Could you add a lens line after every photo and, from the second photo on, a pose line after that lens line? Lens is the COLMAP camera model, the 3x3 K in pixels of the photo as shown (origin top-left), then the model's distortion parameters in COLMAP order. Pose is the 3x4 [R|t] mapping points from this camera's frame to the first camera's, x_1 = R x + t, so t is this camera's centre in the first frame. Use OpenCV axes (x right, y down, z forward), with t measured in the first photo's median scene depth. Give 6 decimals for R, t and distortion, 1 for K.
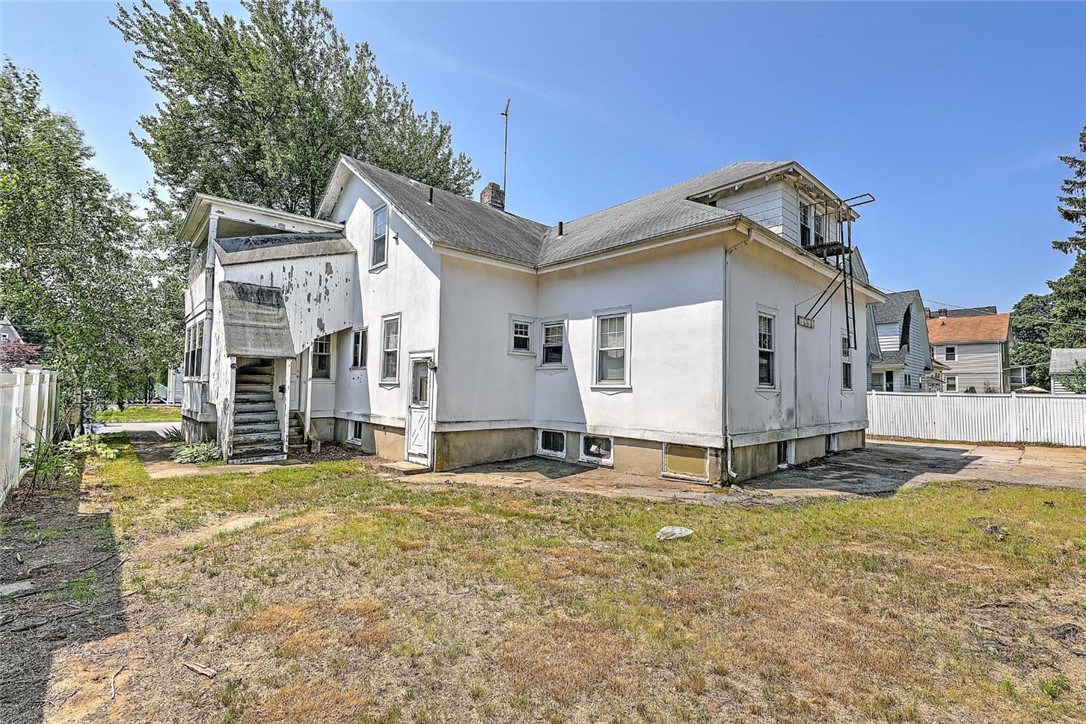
lens RADIAL K [[499.0, 0, 543.0], [0, 499.0, 362.0], [0, 0, 1]] dist [-0.000616, -0.000376]
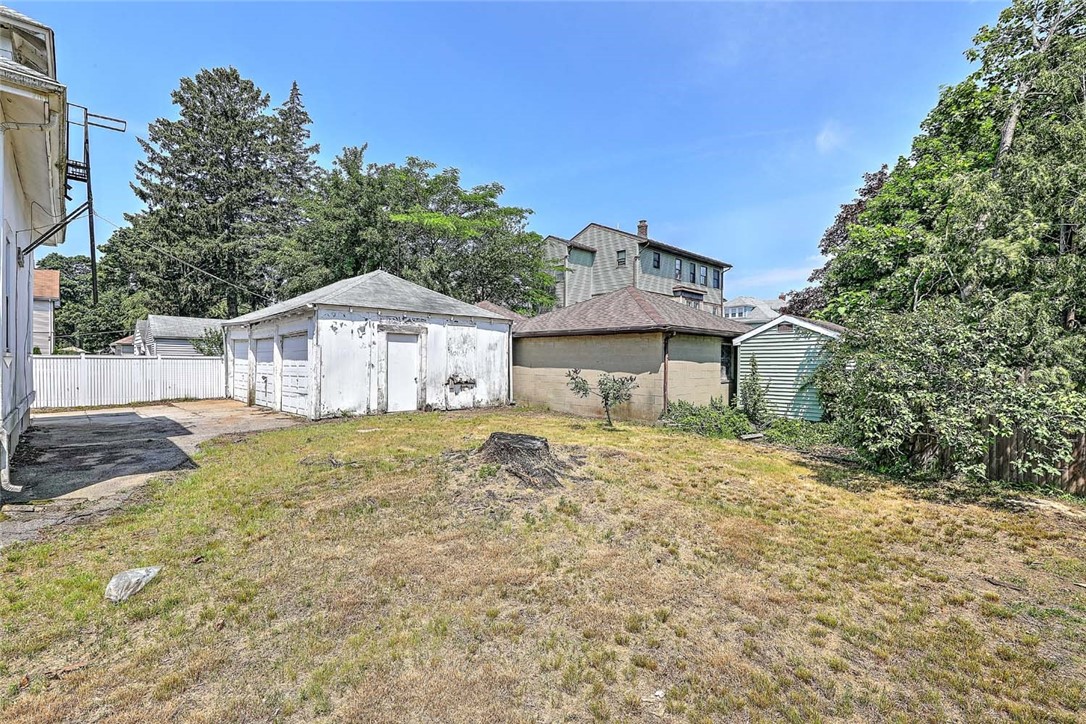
lens RADIAL K [[499.0, 0, 543.0], [0, 499.0, 362.0], [0, 0, 1]] dist [-0.000616, -0.000376]
pose [[-0.046792, -0.020243, 0.998700, -0.408552], [-0.061262, 0.997971, 0.017358, 0.019610], [-0.997024, -0.060370, -0.047937, 0.538522]]
